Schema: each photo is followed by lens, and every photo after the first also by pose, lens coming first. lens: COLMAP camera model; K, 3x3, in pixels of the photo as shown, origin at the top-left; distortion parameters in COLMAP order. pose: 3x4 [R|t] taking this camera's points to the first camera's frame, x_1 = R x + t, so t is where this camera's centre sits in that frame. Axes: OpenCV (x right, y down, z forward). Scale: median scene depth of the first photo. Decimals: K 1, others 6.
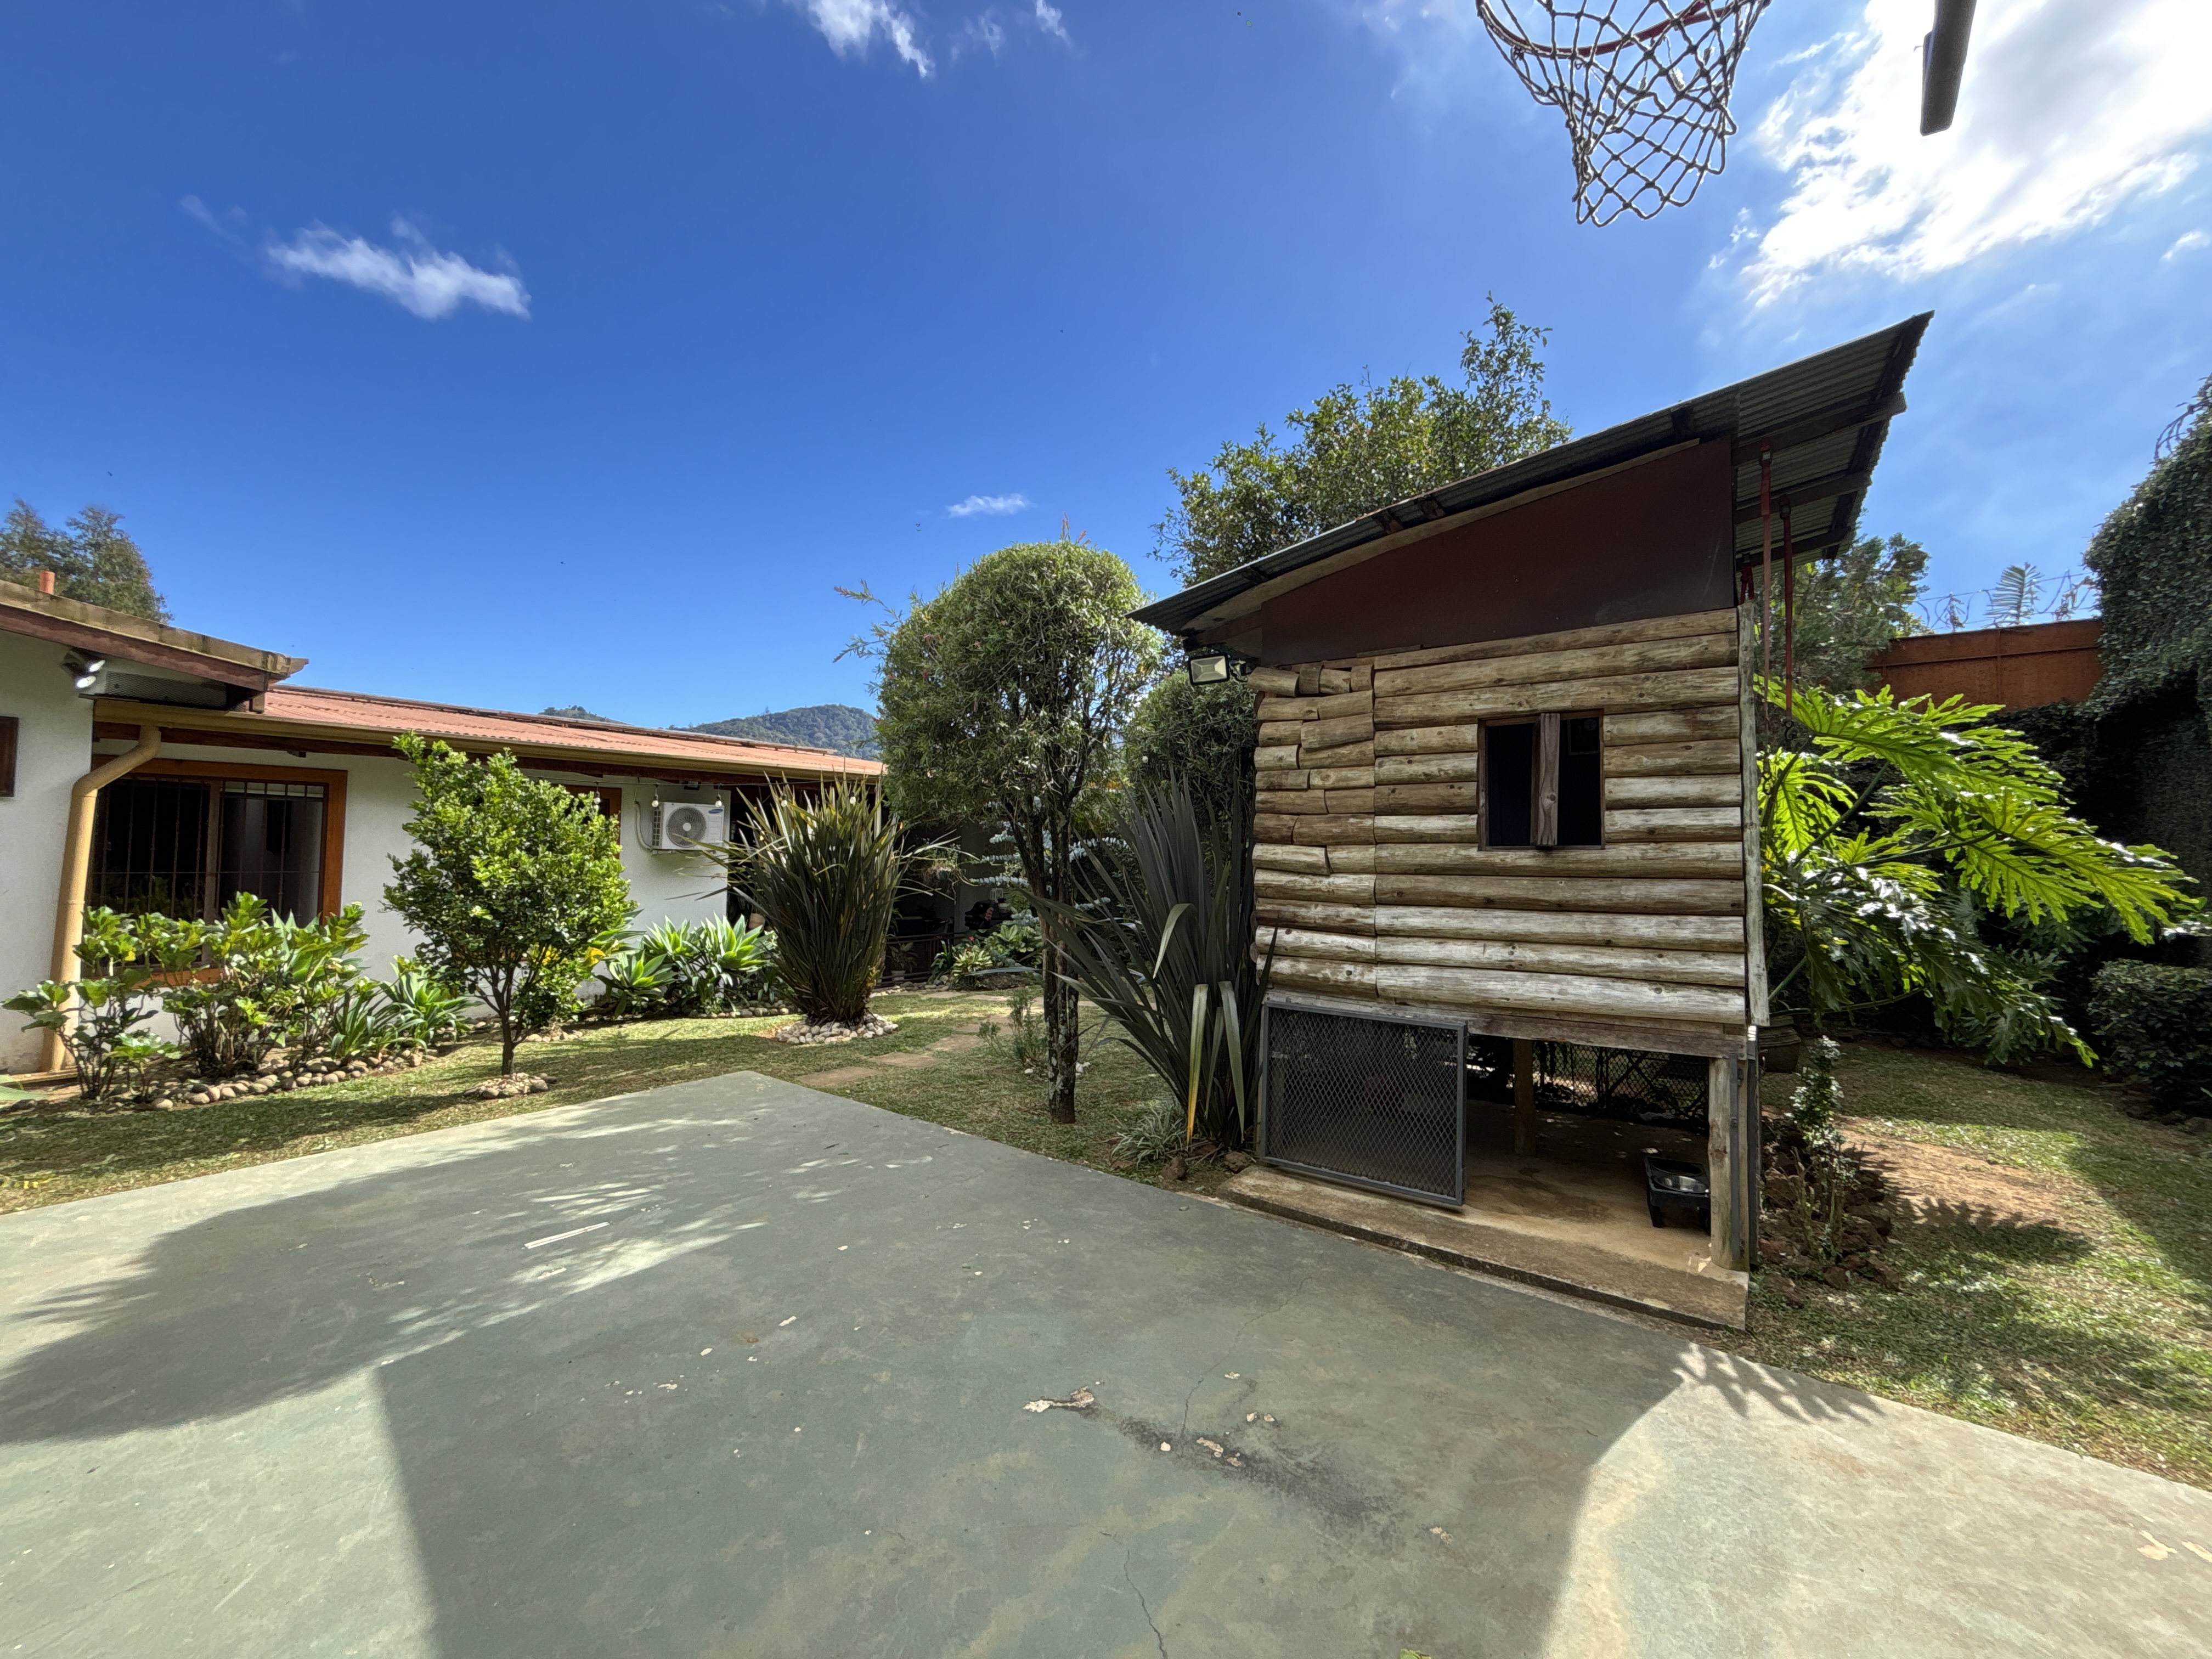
lens RADIAL K [[892.7, 0, 1107.6], [0, 892.7, 840.4], [0, 0, 1]] dist [-0.010012, -0.000205]
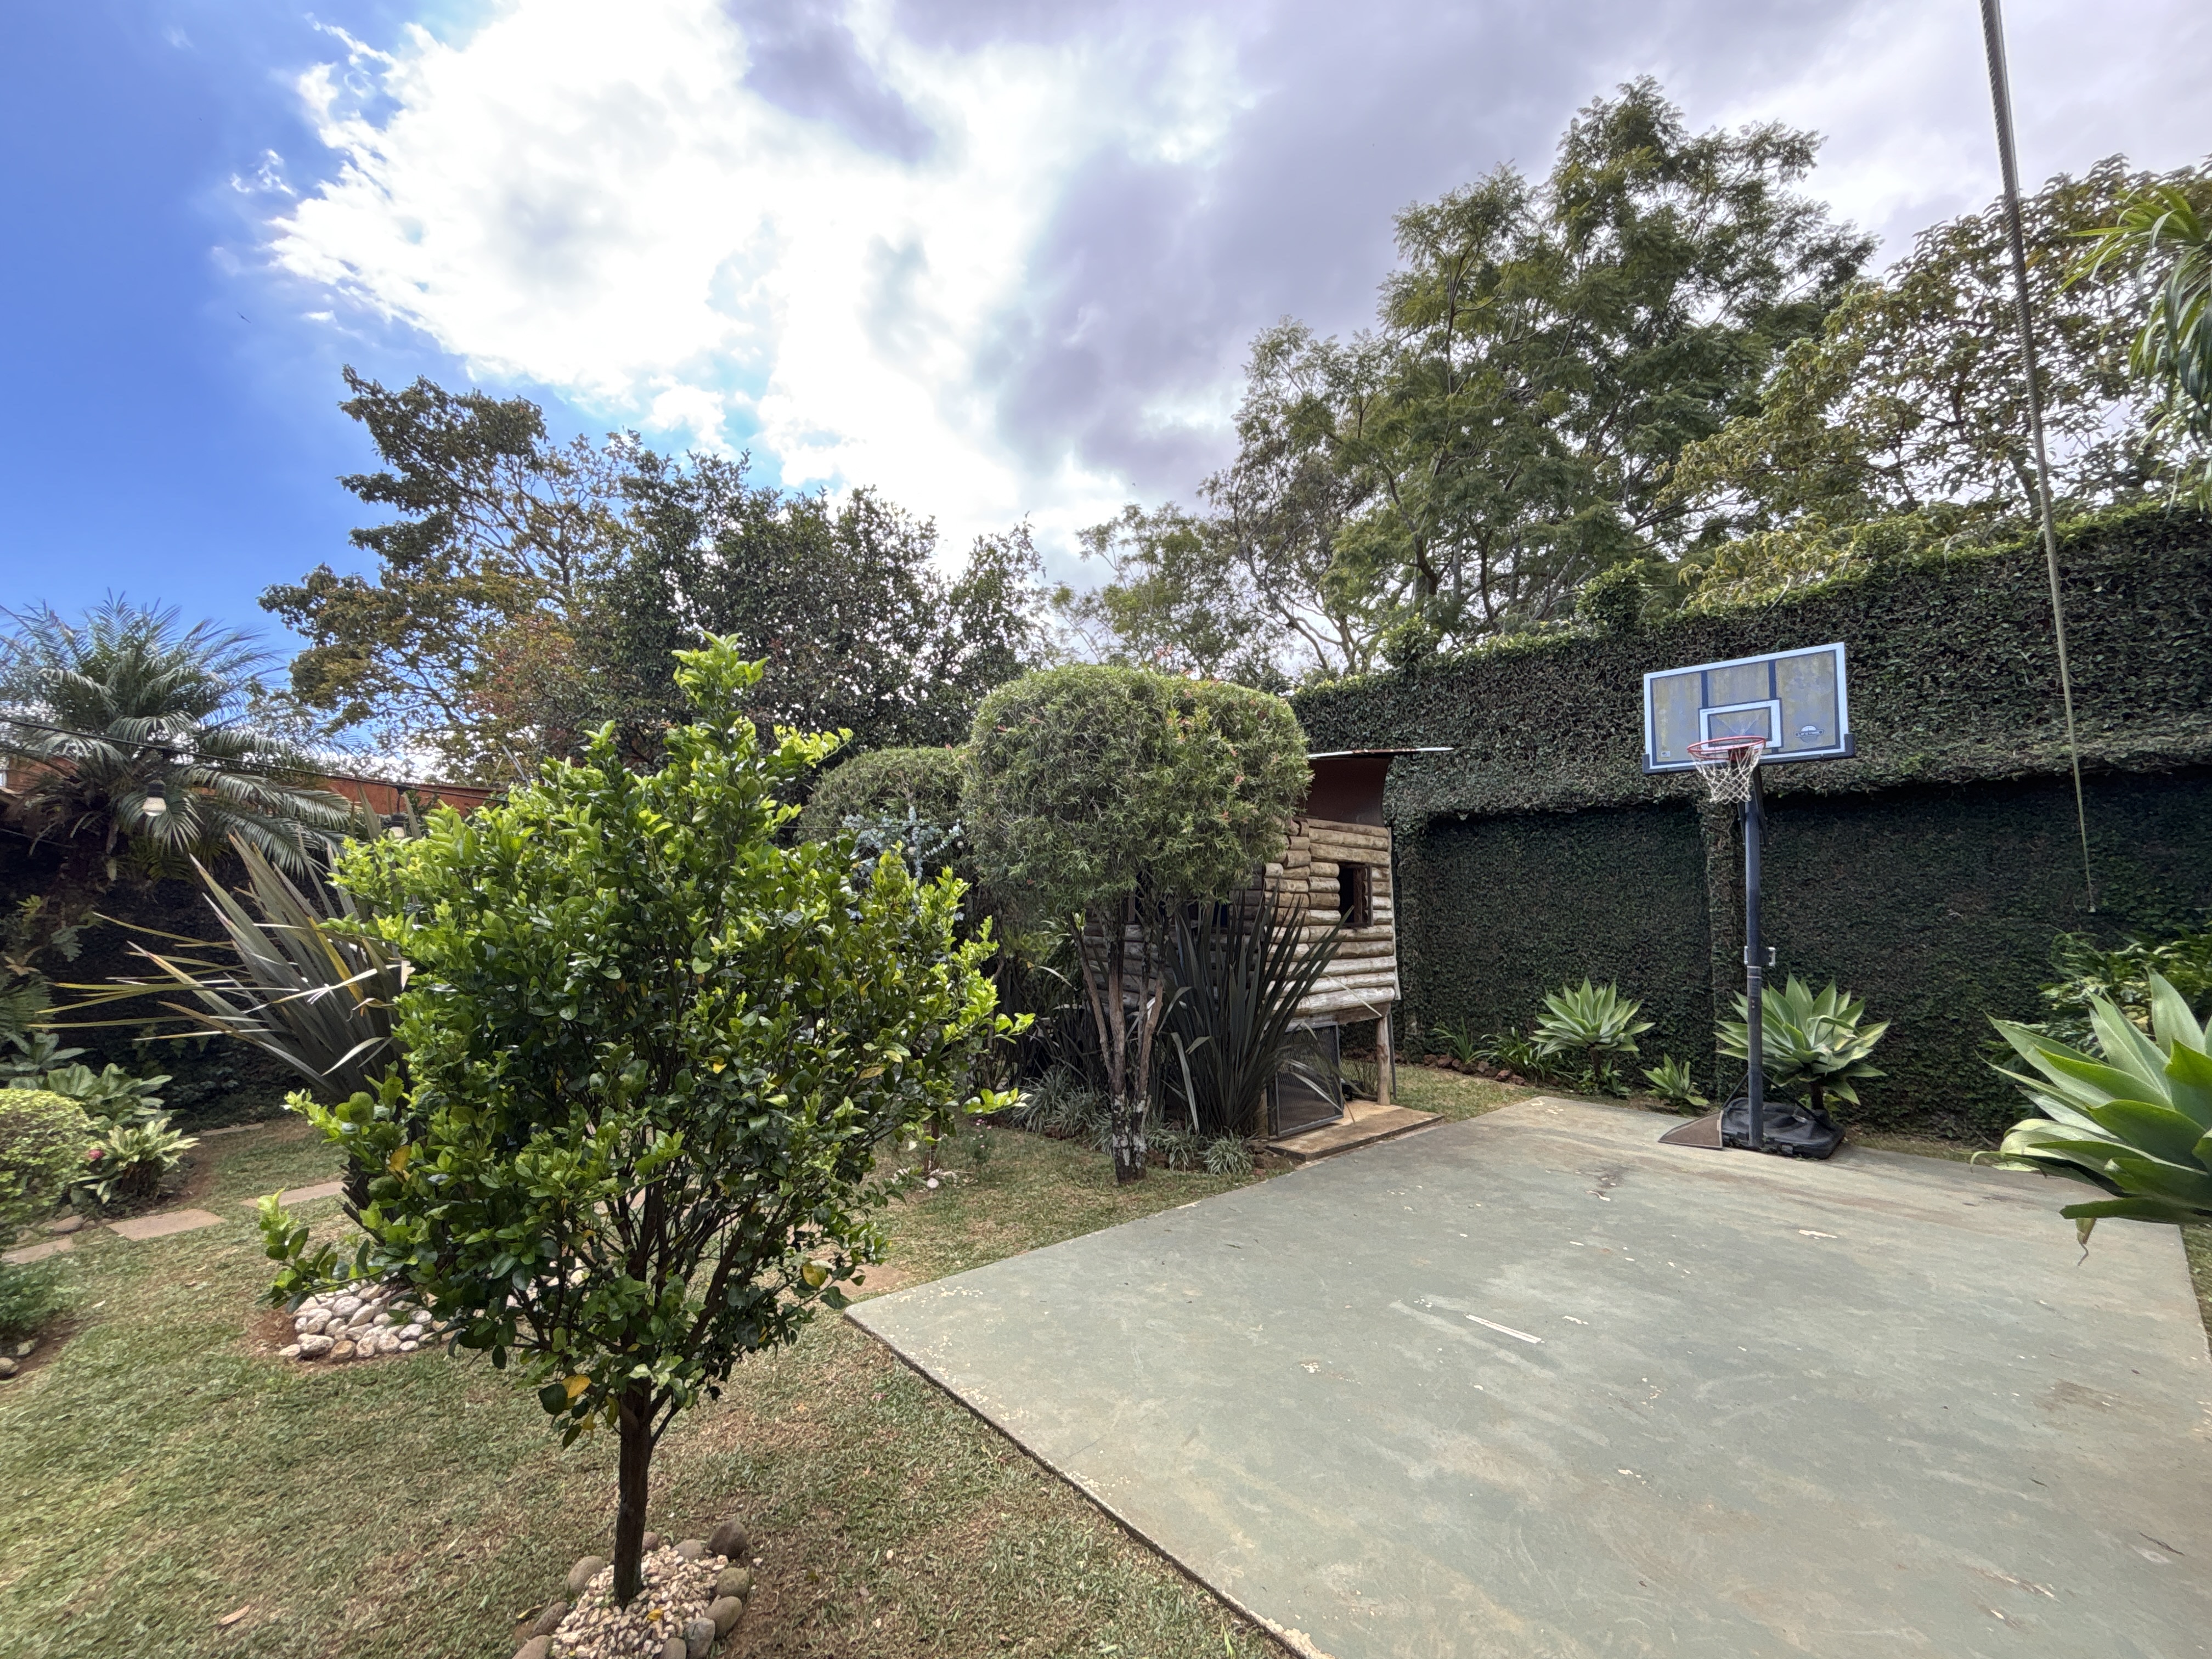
lens RADIAL K [[892.7, 0, 1107.0], [0, 892.7, 824.6], [0, 0, 1]] dist [-0.010012, -0.000205]
pose [[0.174313, 0.082752, 0.981207, -1.678589], [-0.037566, 0.996296, -0.077351, -0.049259], [-0.983973, -0.023377, 0.176776, 1.222717]]
